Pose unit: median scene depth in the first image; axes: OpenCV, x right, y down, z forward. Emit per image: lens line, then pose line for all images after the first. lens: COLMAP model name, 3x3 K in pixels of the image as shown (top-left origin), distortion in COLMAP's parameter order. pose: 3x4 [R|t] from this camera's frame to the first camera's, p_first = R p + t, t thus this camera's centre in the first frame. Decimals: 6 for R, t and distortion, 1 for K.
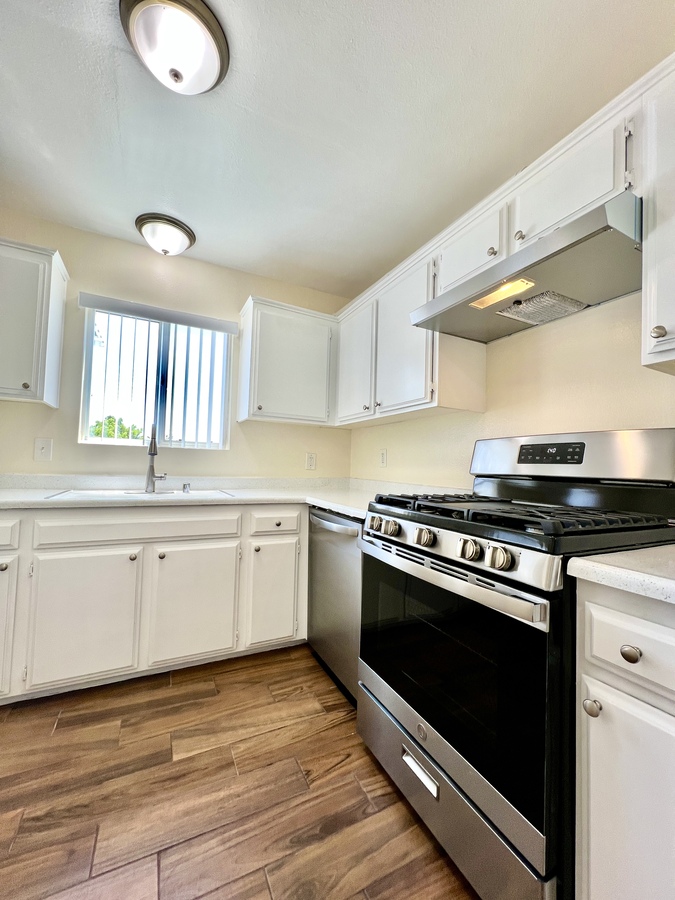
lens RADIAL K [[362.3, 0, 336.5], [0, 362.3, 451.7], [0, 0, 1]] dist [0.000026, 0.000311]
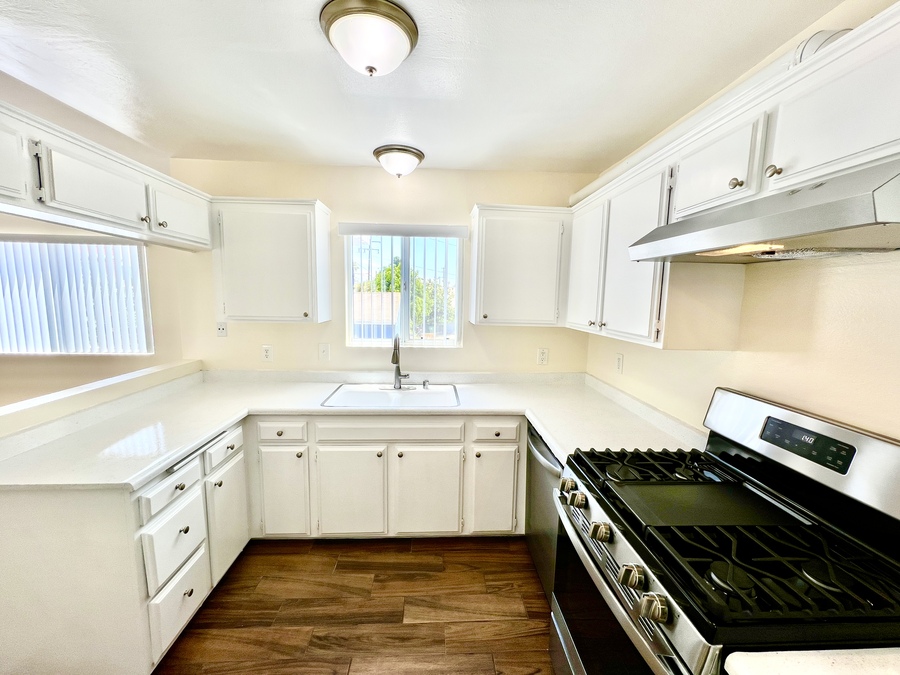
lens RADIAL K [[362.3, 0, 451.7], [0, 362.3, 339.5], [0, 0, 1]] dist [0.000026, 0.000311]
pose [[0.916039, 0.036841, -0.399395, 0.170165], [0.023904, 0.988988, 0.146050, -0.303608], [0.400377, -0.143335, 0.905071, 0.014365]]
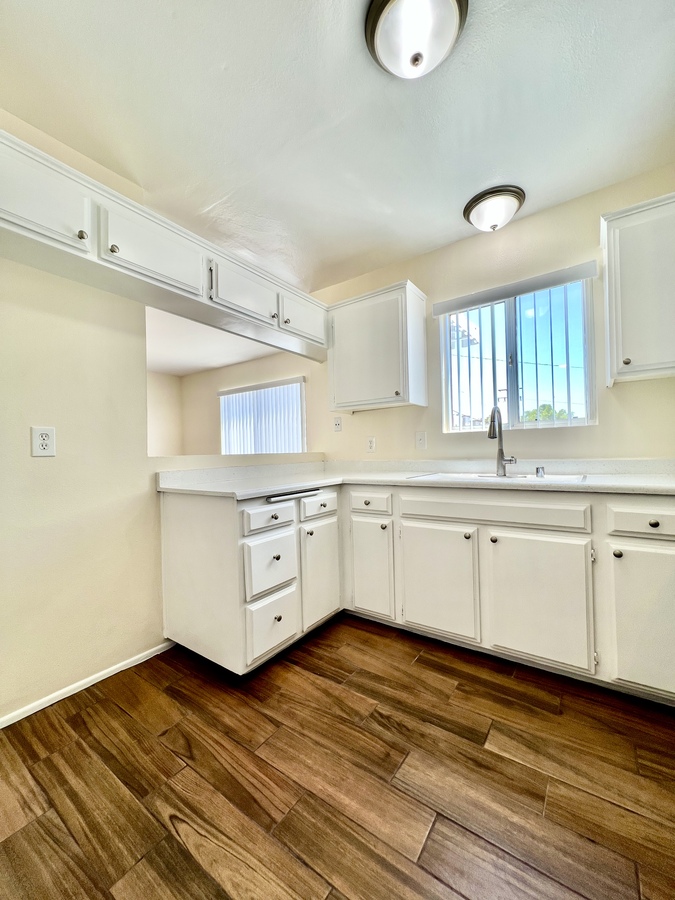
lens RADIAL K [[362.3, 0, 336.5], [0, 362.3, 451.7], [0, 0, 1]] dist [0.000026, 0.000311]
pose [[0.461101, -0.046060, -0.886151, 0.223119], [0.075359, 0.997077, -0.012614, 0.033630], [0.884142, -0.060963, 0.463224, 0.202131]]
